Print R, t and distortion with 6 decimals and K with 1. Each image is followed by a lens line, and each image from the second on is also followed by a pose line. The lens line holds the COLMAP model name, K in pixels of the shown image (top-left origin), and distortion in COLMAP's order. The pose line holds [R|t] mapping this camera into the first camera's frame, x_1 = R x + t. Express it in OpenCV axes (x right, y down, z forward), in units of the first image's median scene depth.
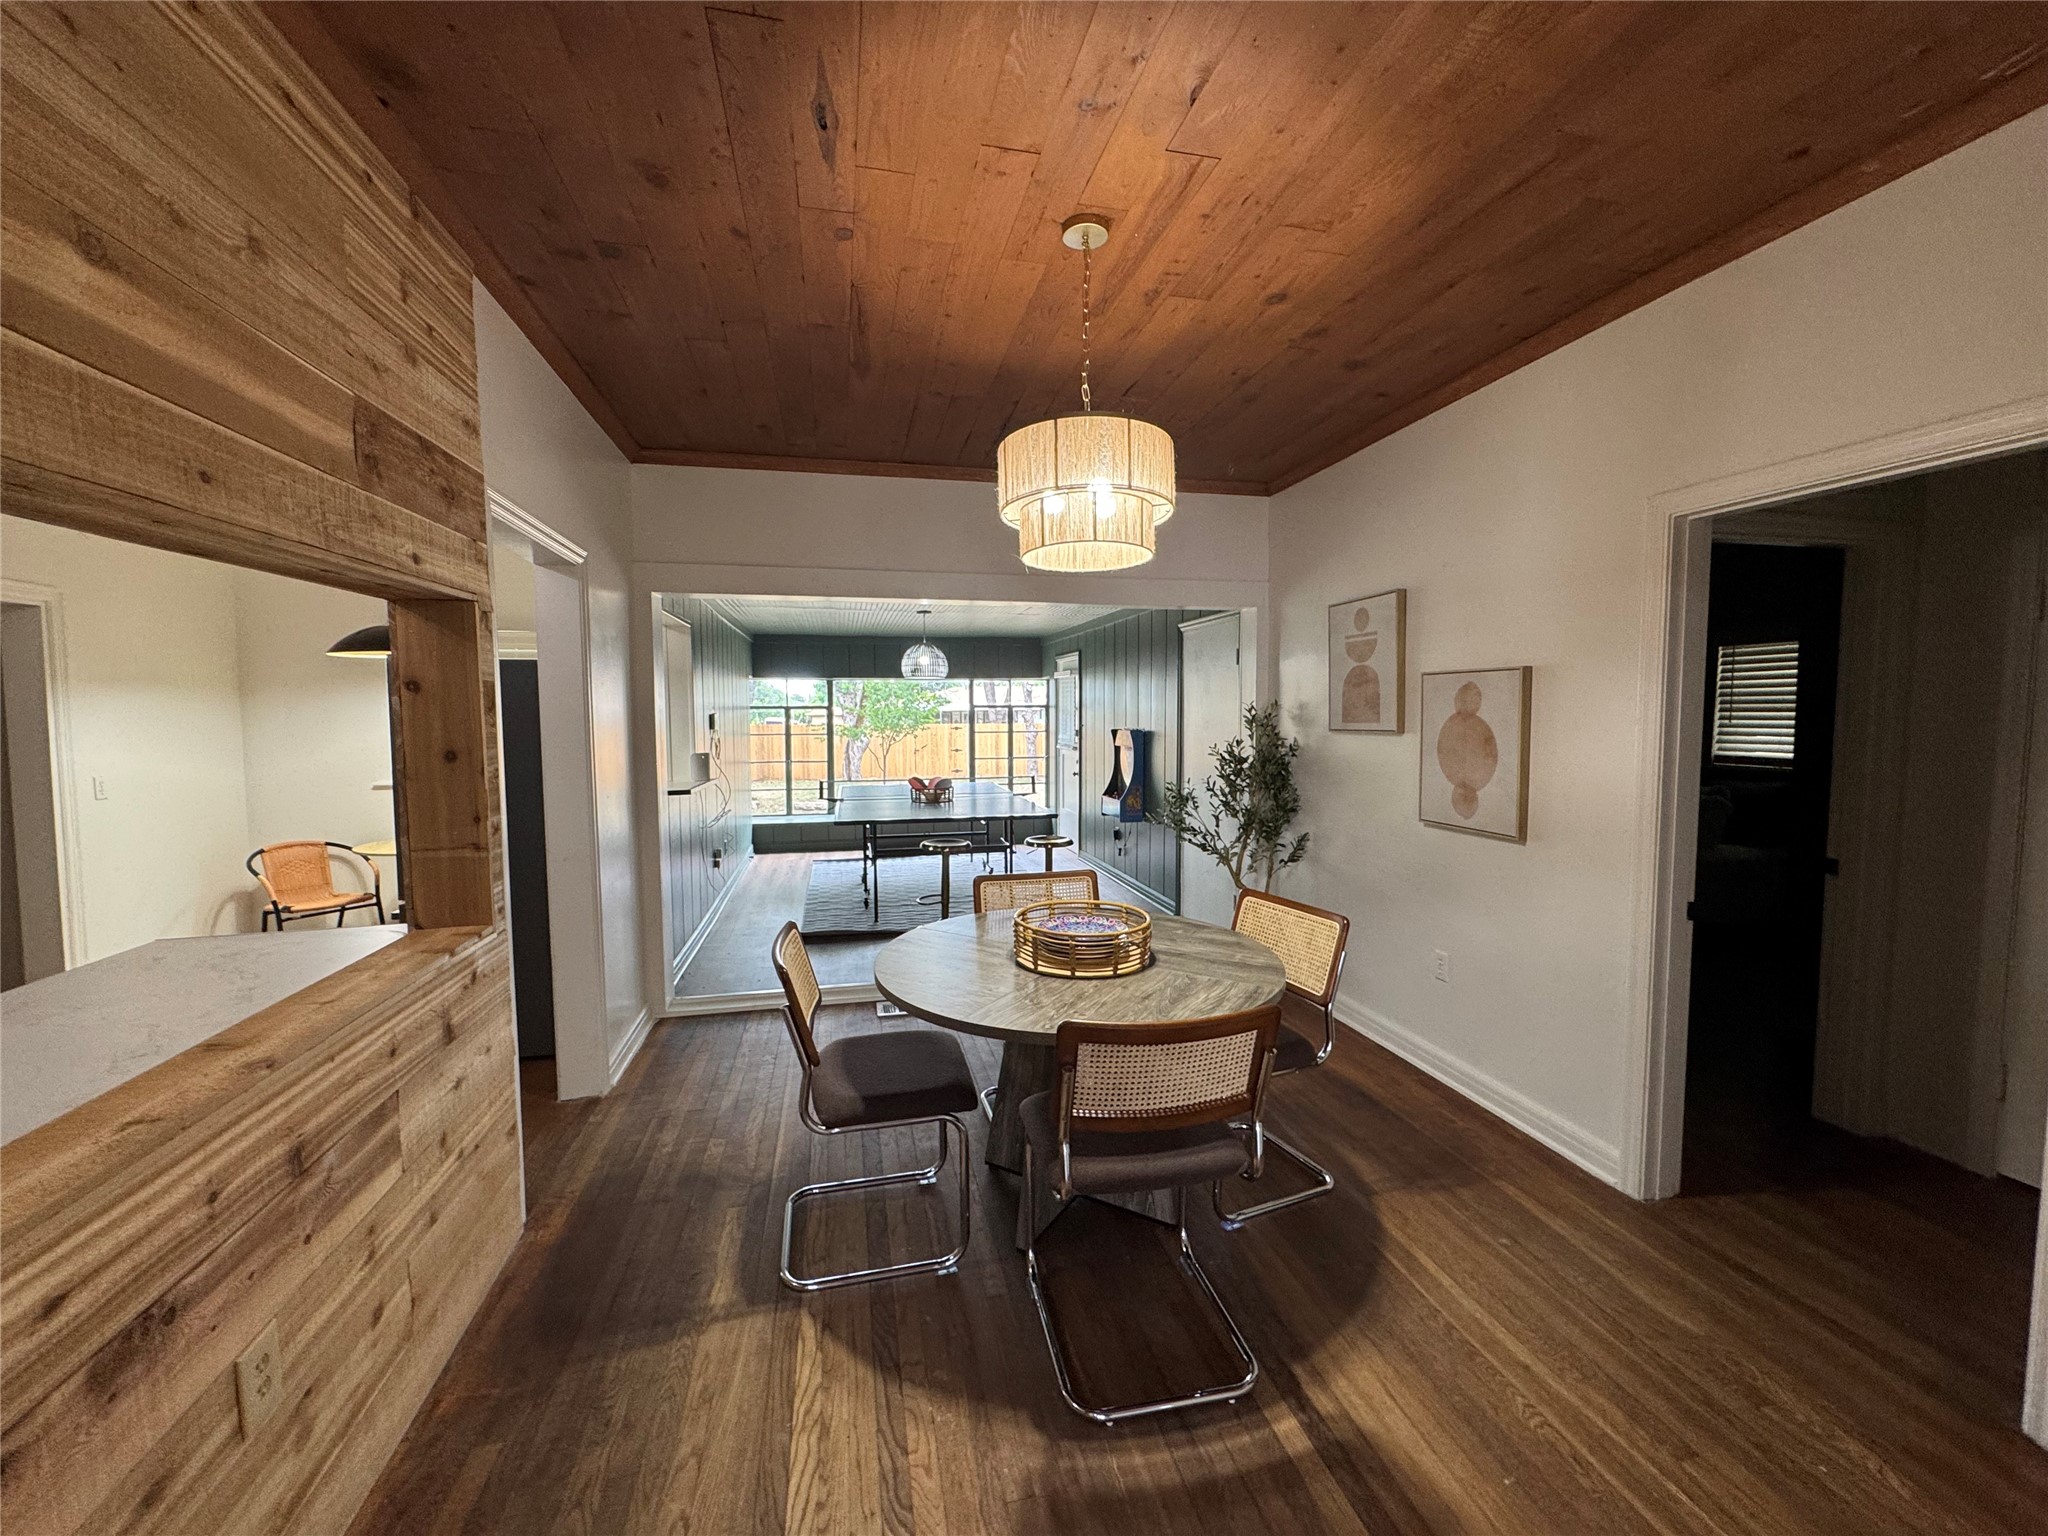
lens RADIAL K [[820.9, 0, 1024.8], [0, 820.9, 766.4], [0, 0, 1]] dist [-0.004678, 0.001046]
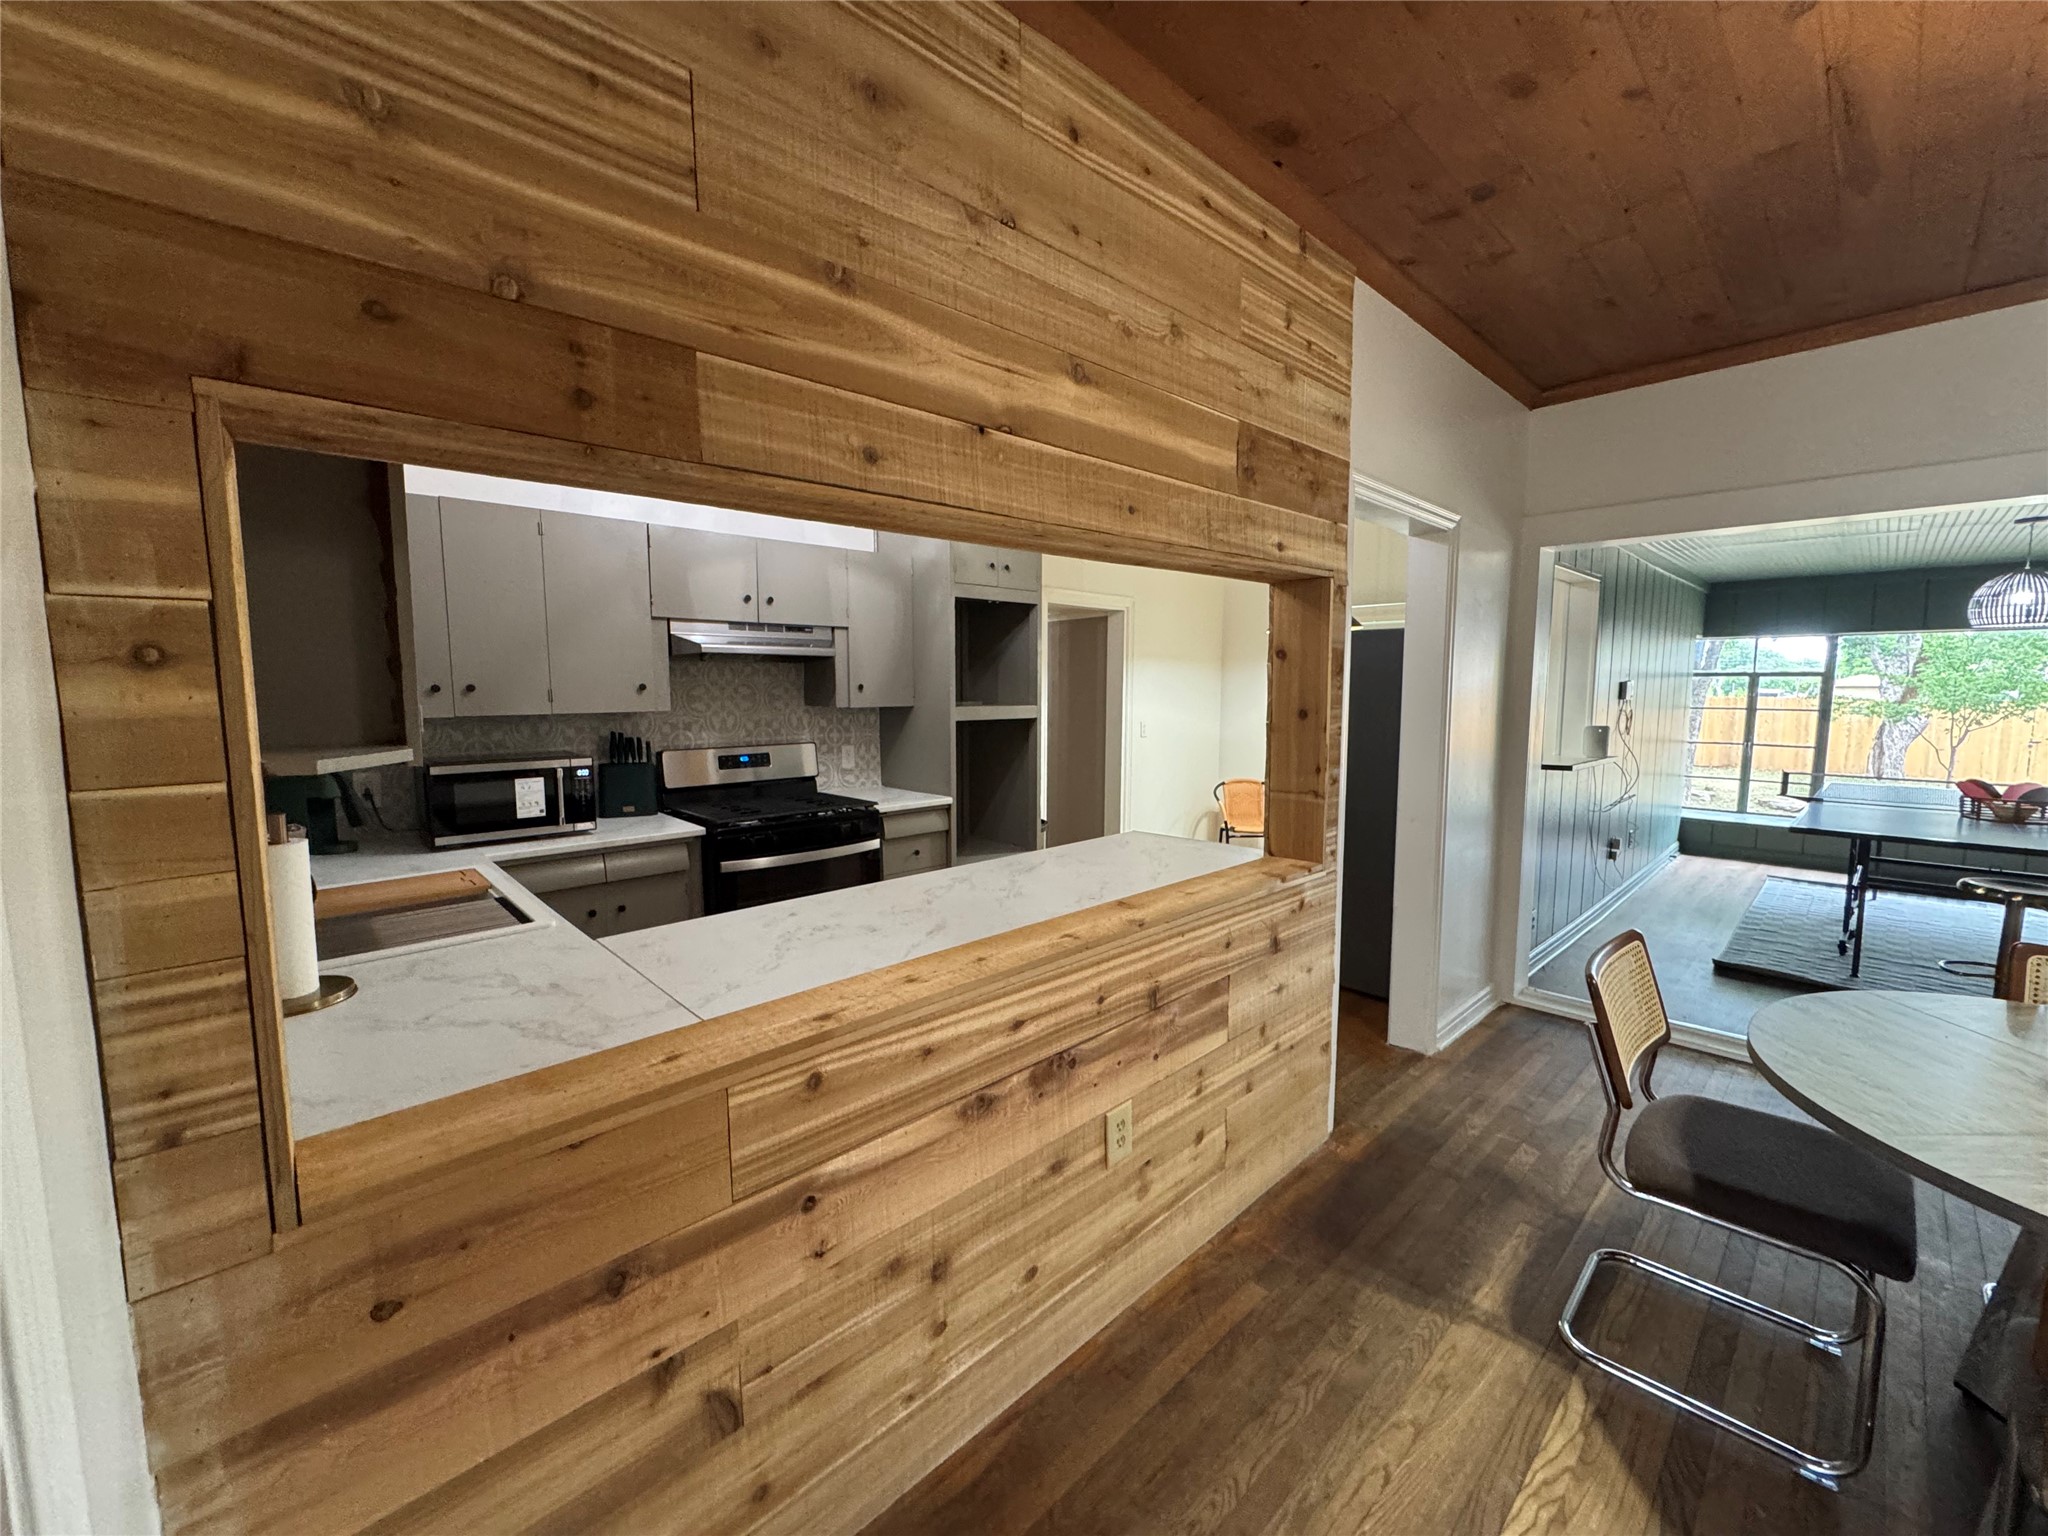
lens RADIAL K [[820.9, 0, 1024.0], [0, 820.9, 766.4], [0, 0, 1]] dist [-0.004678, 0.001046]
pose [[0.513459, 0.089085, -0.853478, 0.090116], [-0.057582, 0.995932, 0.069313, 0.003357], [0.856180, 0.013556, 0.516500, 0.051201]]
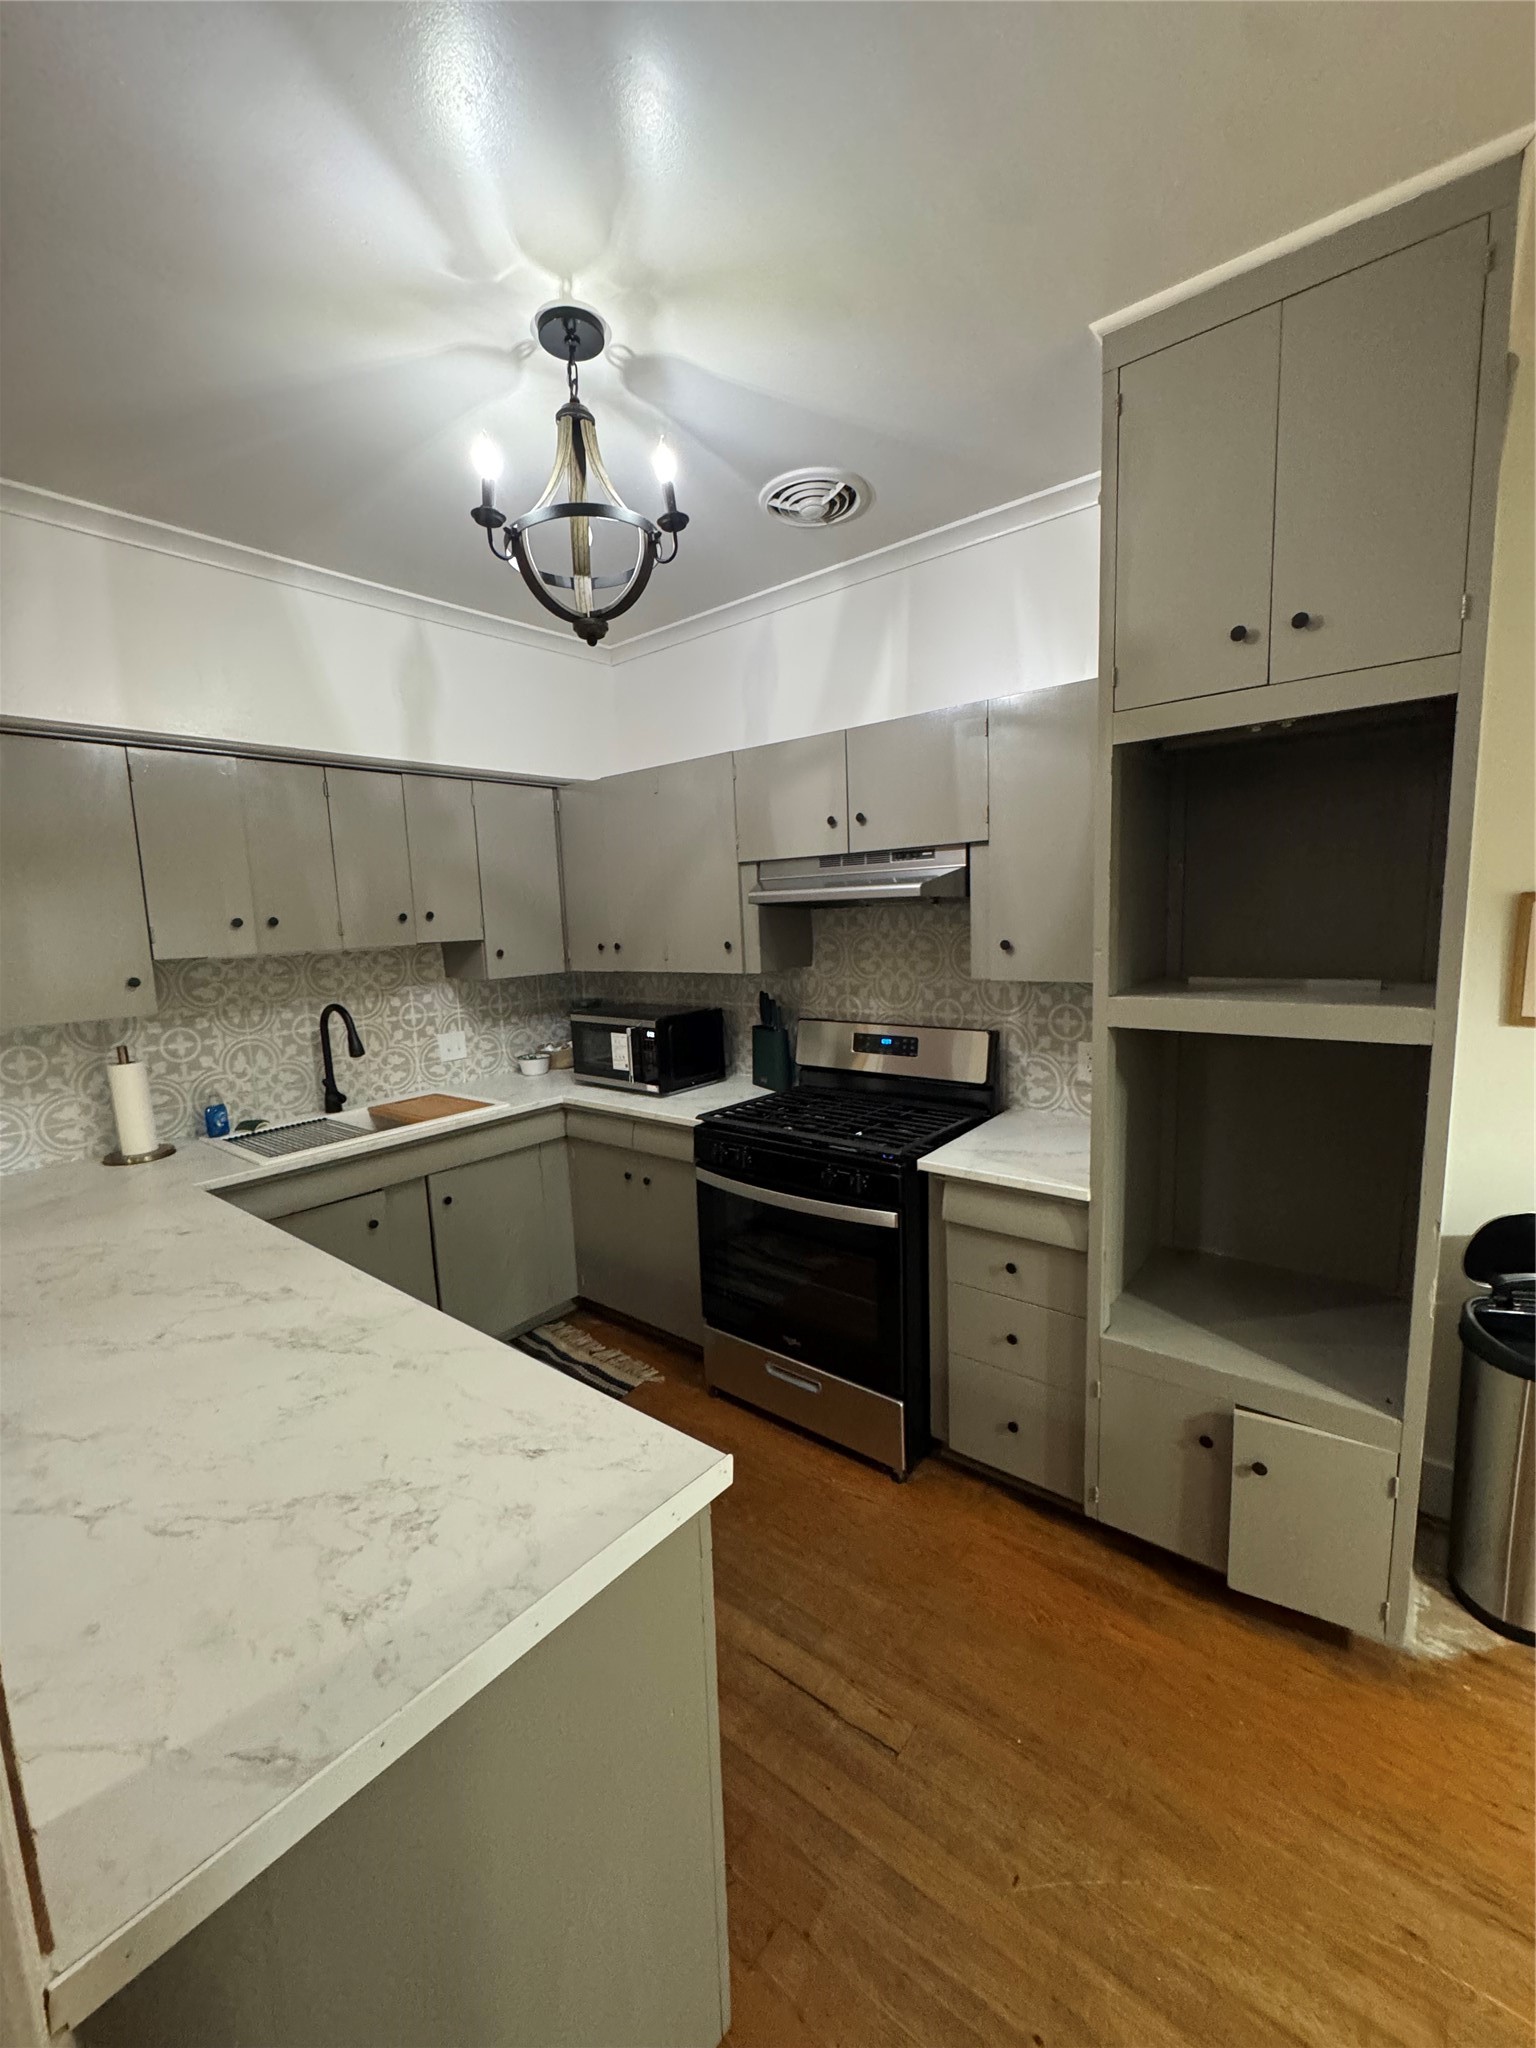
lens RADIAL K [[820.9, 0, 774.5], [0, 820.9, 1018.4], [0, 0, 1]] dist [-0.004678, 0.001046]
pose [[-0.781524, 0.111161, -0.613892, -0.746739], [-0.001787, 0.983595, 0.180380, -0.111564], [0.623873, 0.142069, -0.768505, 1.221355]]
